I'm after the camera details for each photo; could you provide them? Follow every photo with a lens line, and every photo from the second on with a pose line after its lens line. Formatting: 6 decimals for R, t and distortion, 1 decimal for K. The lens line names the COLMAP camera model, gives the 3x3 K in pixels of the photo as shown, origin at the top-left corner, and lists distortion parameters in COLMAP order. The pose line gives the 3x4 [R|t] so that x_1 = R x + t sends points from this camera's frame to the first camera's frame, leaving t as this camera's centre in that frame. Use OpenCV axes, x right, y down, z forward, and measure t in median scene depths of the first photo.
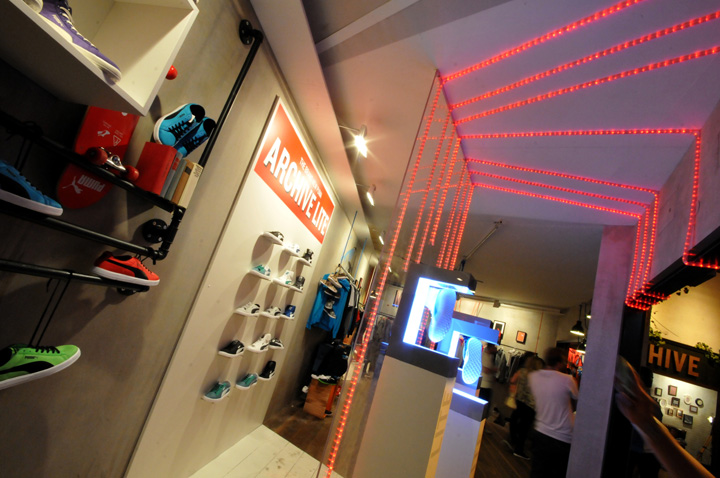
lens RADIAL K [[326.9, 0, 358.0], [0, 326.9, 239.7], [0, 0, 1]] dist [-0.000921, -0.000018]
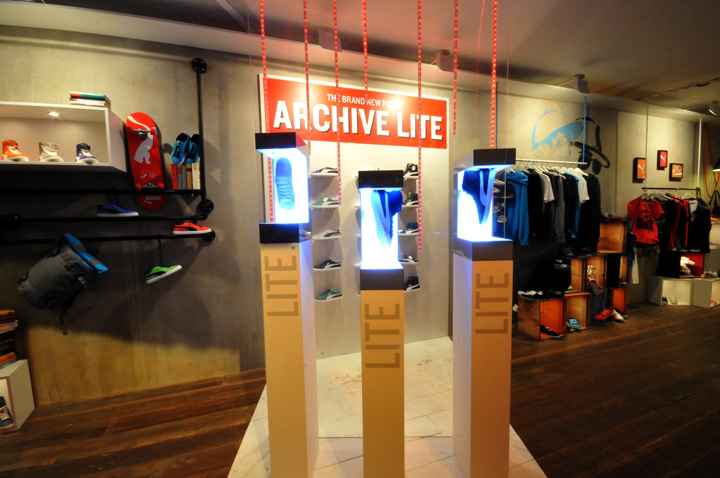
lens RADIAL K [[326.9, 0, 358.0], [0, 326.9, 239.7], [0, 0, 1]] dist [-0.000921, -0.000018]
pose [[0.435058, -0.214757, -0.874416, 1.362165], [0.338901, 0.938780, -0.061948, 0.569762], [0.834188, -0.269390, 0.481206, 0.780265]]
